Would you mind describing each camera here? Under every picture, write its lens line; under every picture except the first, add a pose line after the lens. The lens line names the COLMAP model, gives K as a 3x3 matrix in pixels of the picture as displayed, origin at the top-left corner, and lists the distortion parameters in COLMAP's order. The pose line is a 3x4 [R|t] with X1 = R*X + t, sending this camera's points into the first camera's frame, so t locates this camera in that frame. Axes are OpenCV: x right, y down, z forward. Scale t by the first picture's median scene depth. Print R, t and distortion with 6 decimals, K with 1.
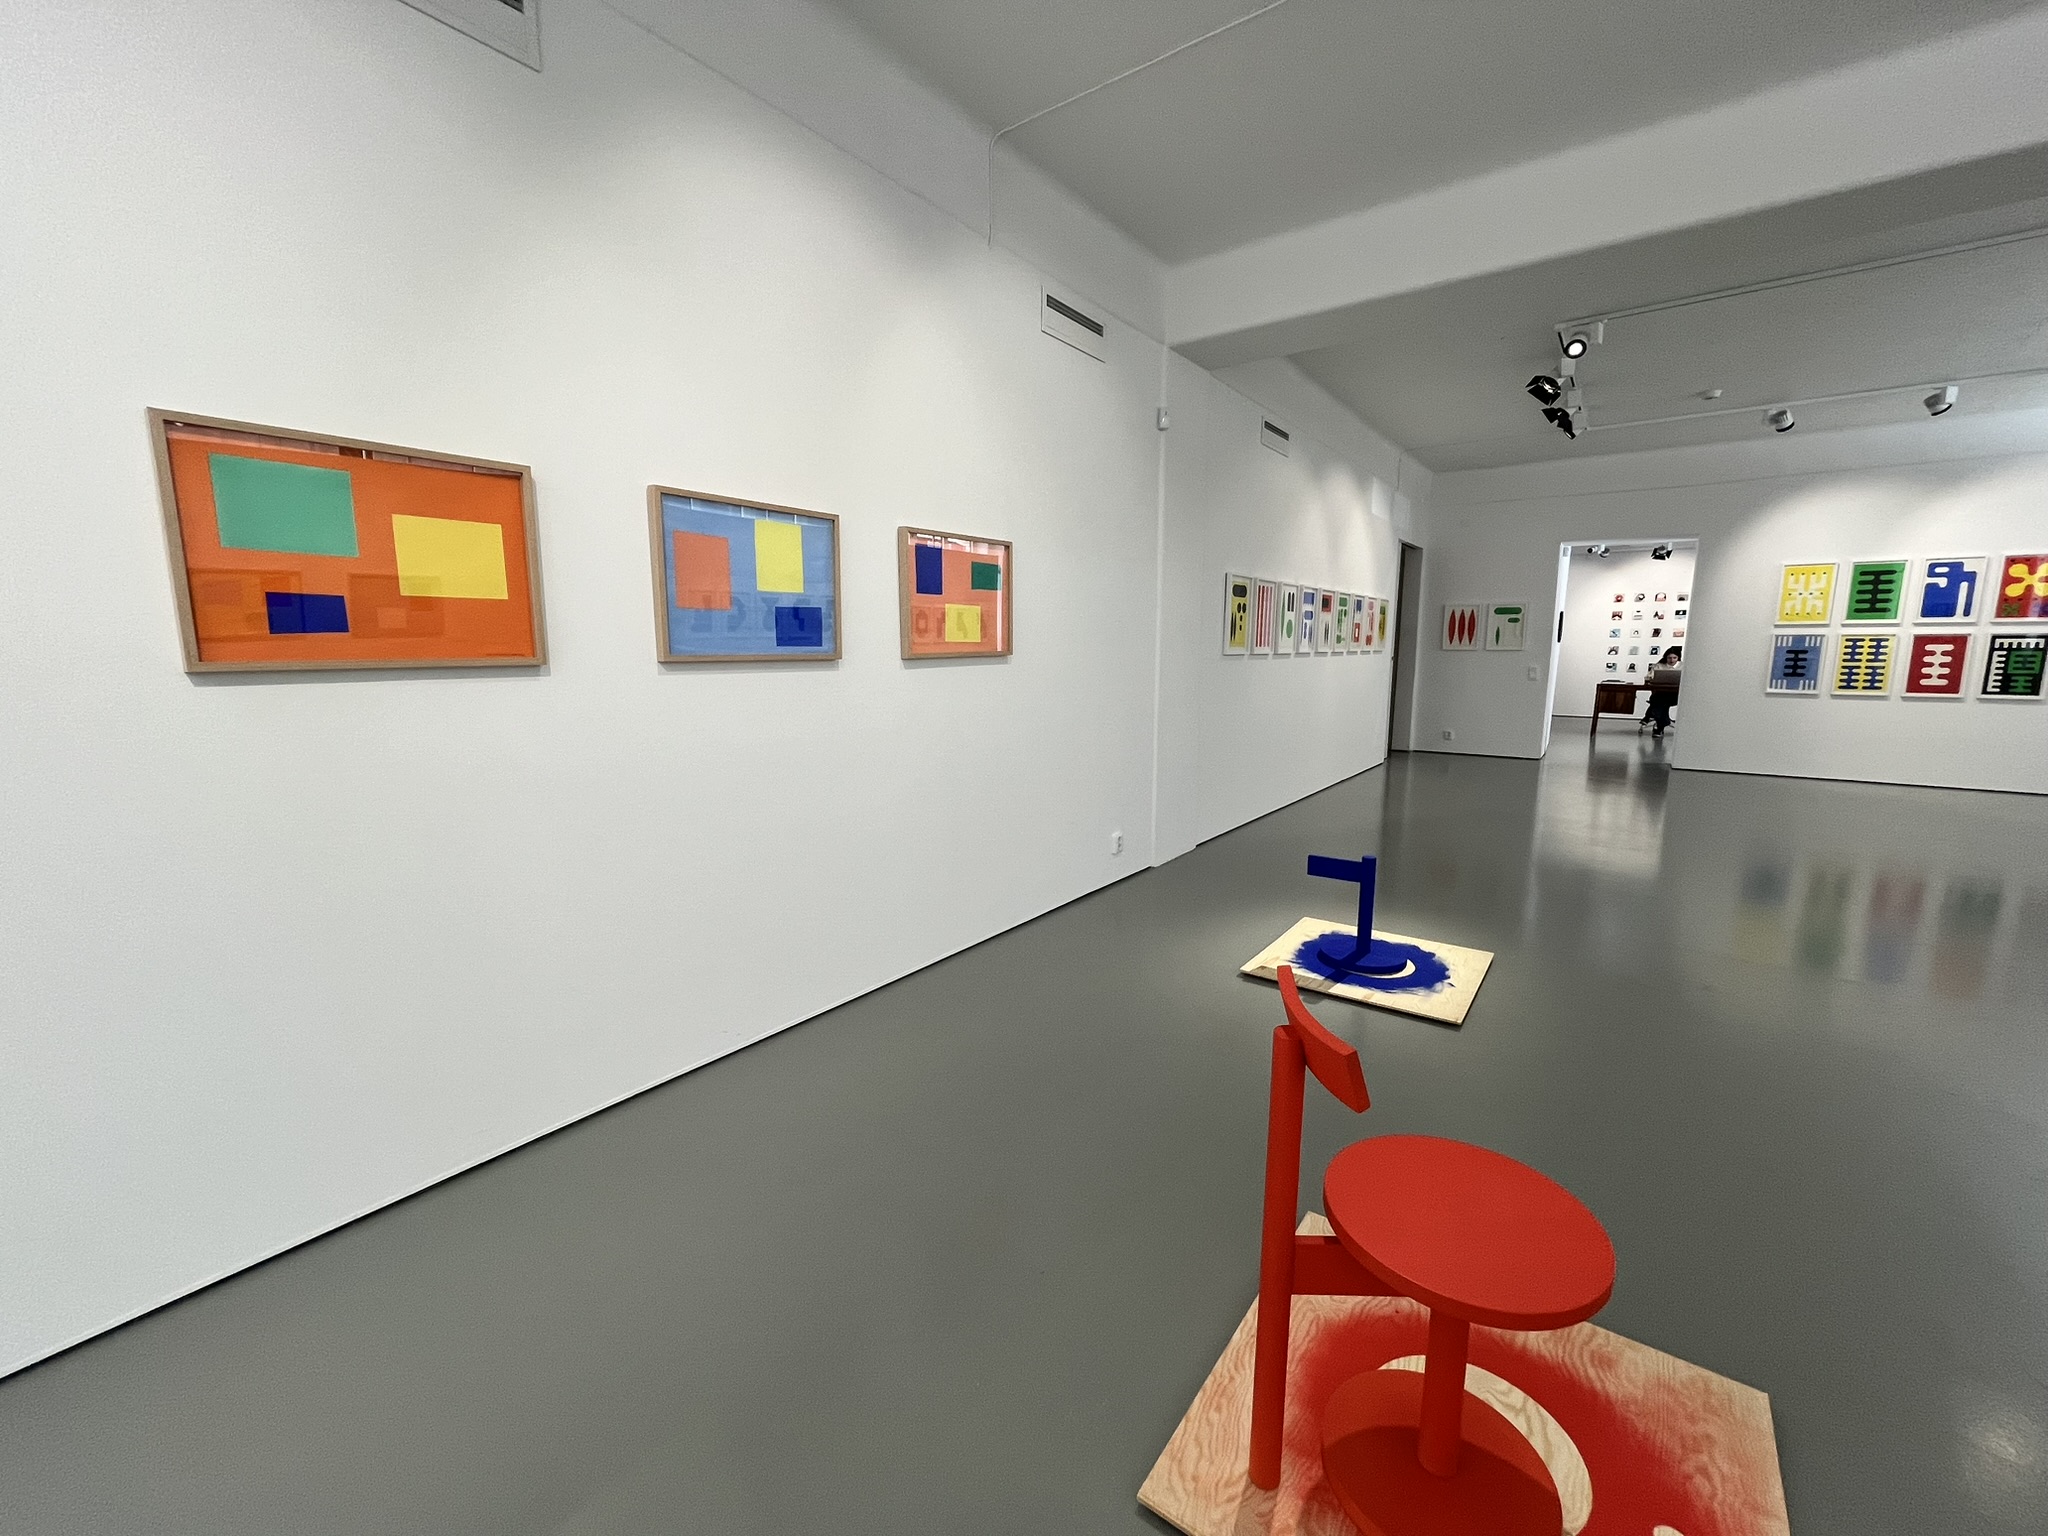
lens RADIAL K [[831.4, 0, 1034.1], [0, 831.4, 769.1], [0, 0, 1]] dist [-0.001896, -0.000206]
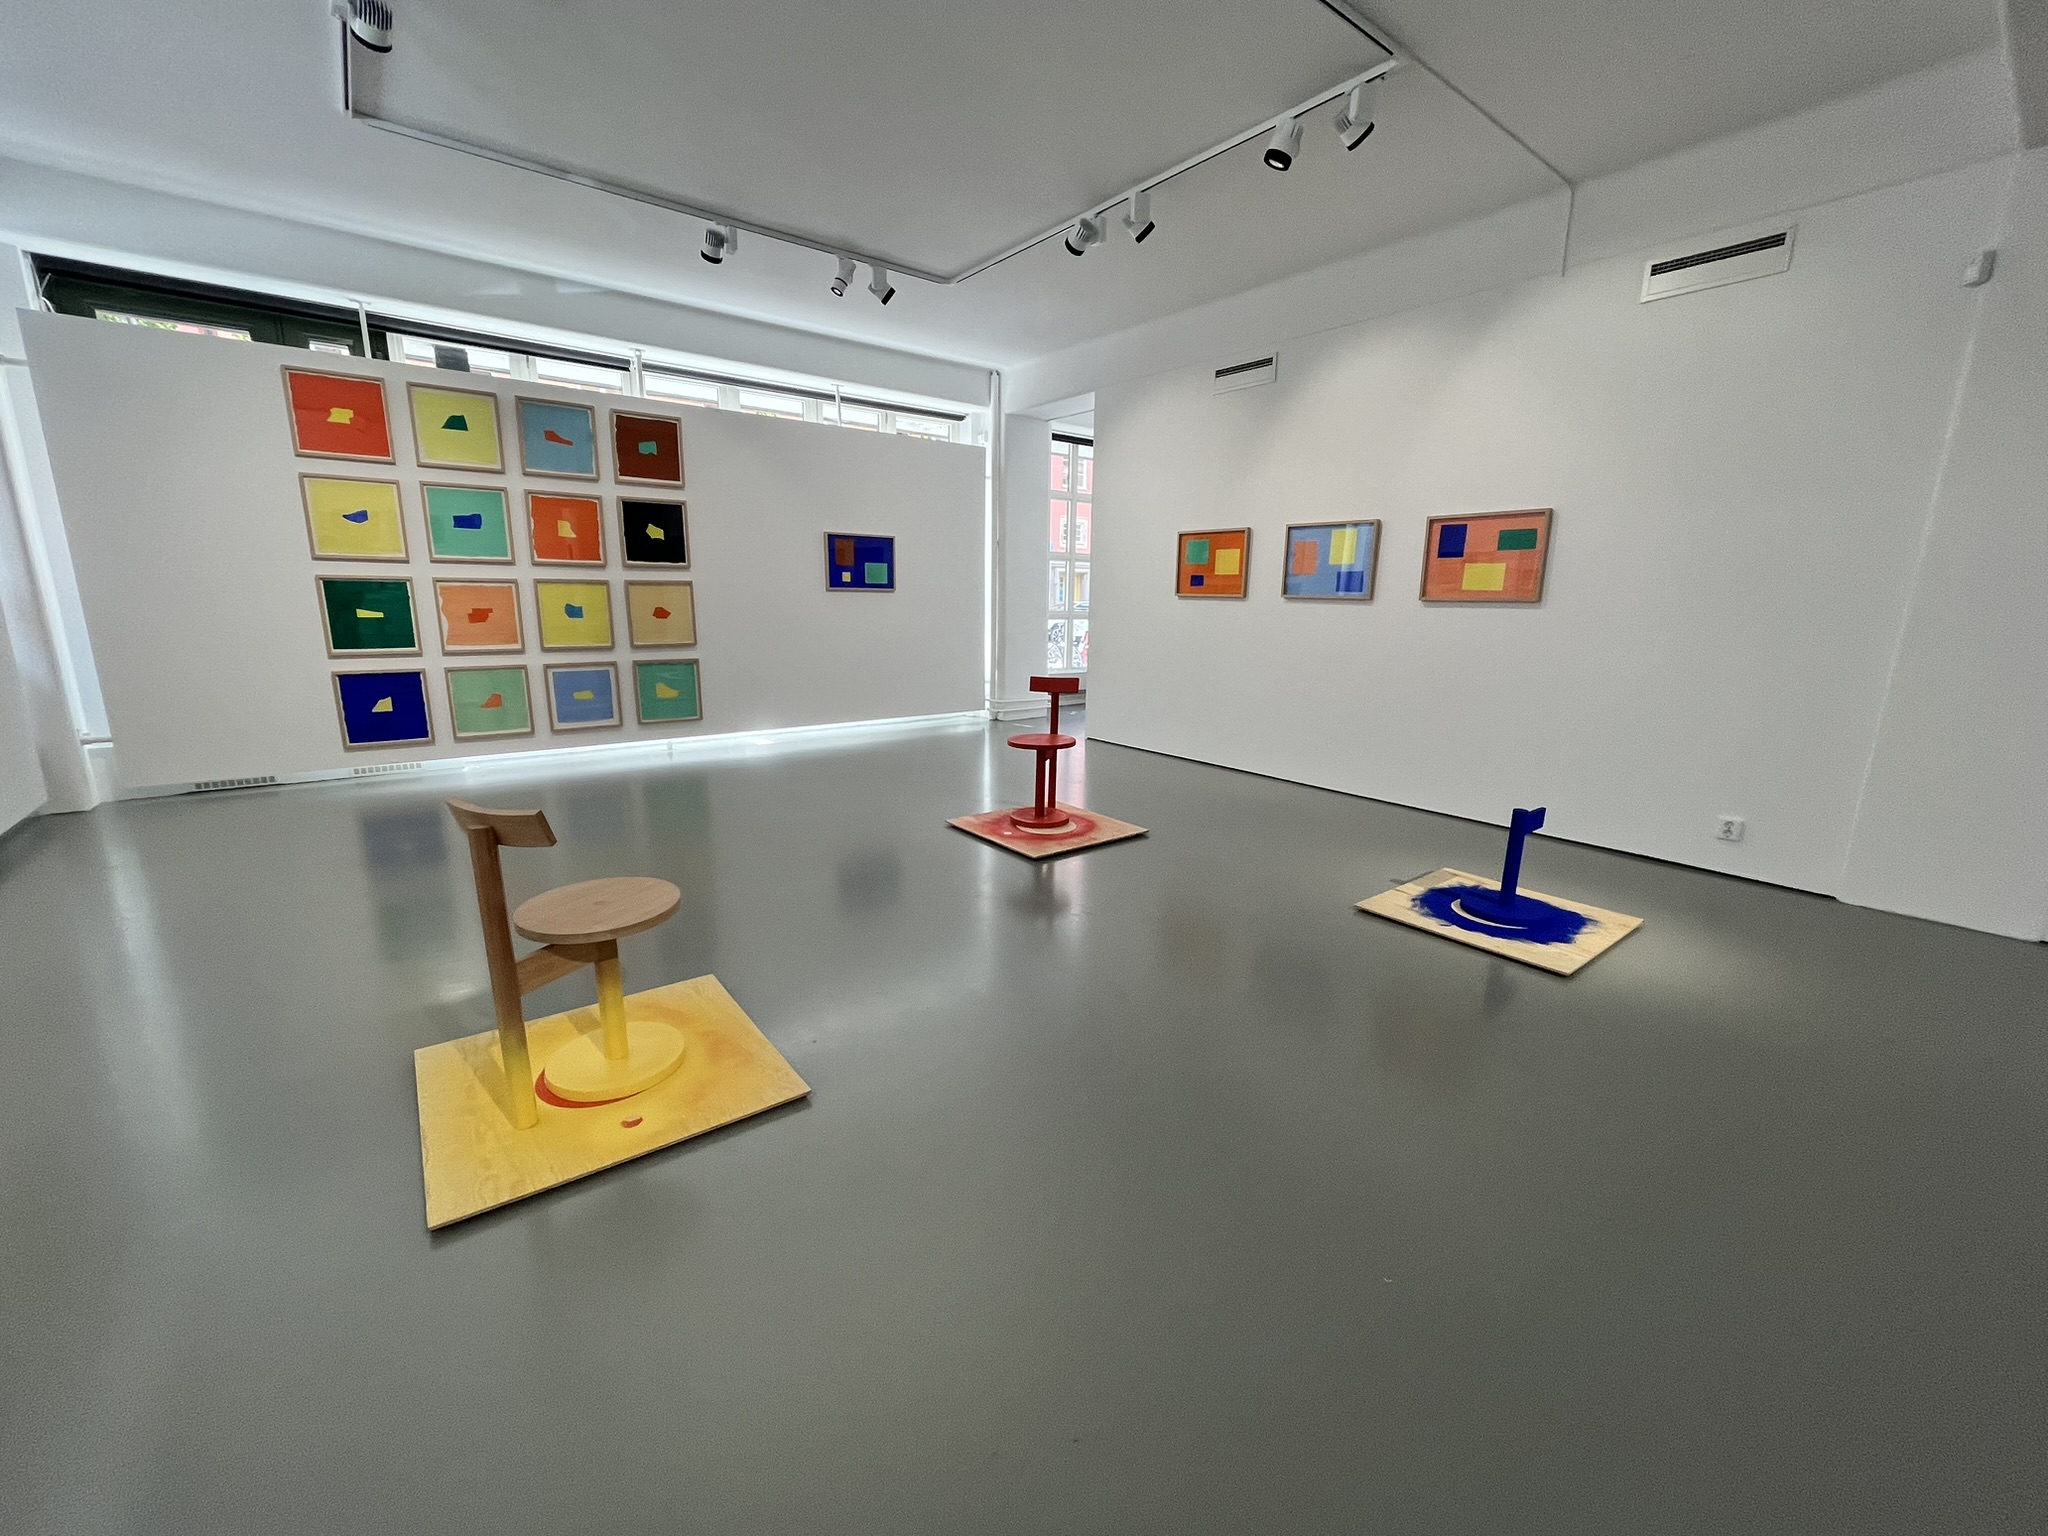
lens RADIAL K [[831.4, 0, 1030.0], [0, 831.4, 772.5], [0, 0, 1]] dist [-0.001896, -0.000206]
pose [[-0.274474, 0.200990, -0.940355, 1.667904], [-0.157940, 0.955208, 0.250265, -0.102976], [0.948535, 0.217211, -0.230435, 0.754866]]
